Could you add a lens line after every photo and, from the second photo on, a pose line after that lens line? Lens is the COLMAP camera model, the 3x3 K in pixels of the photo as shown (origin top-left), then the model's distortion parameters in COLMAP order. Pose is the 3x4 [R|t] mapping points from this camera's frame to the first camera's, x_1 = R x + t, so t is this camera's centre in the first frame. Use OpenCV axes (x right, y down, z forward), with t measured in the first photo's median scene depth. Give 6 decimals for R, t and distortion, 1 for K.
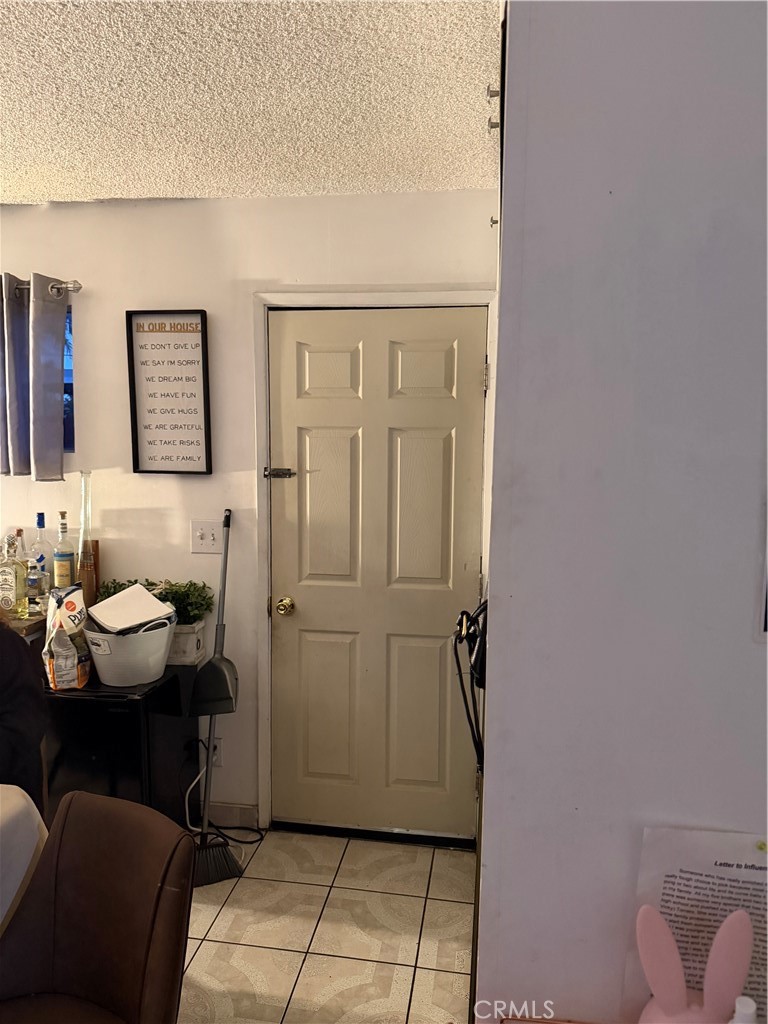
lens RADIAL K [[713.5, 0, 383.8], [0, 713.5, 508.9], [0, 0, 1]] dist [0.049701, 0.000773]
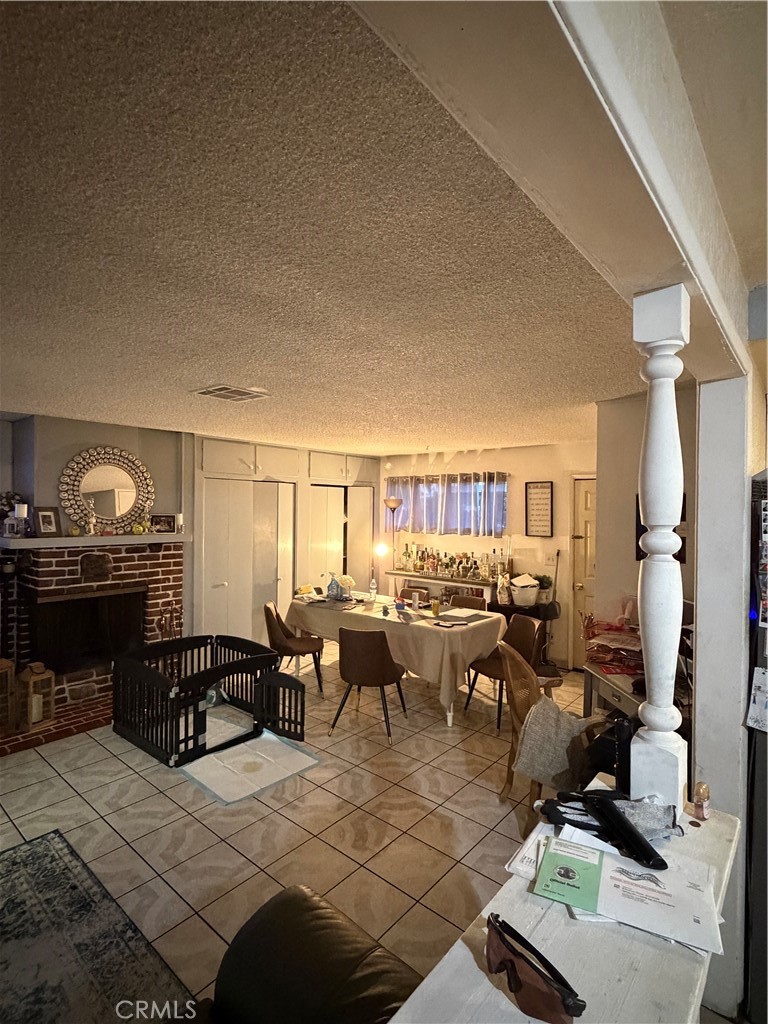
lens RADIAL K [[512.3, 0, 381.5], [0, 512.3, 510.1], [0, 0, 1]] dist [0.005226, 0.000270]
pose [[0.850489, -0.002930, -0.525985, 0.254611], [-0.059059, 0.993129, -0.101027, 0.091777], [0.522667, 0.116986, 0.844472, -1.100094]]
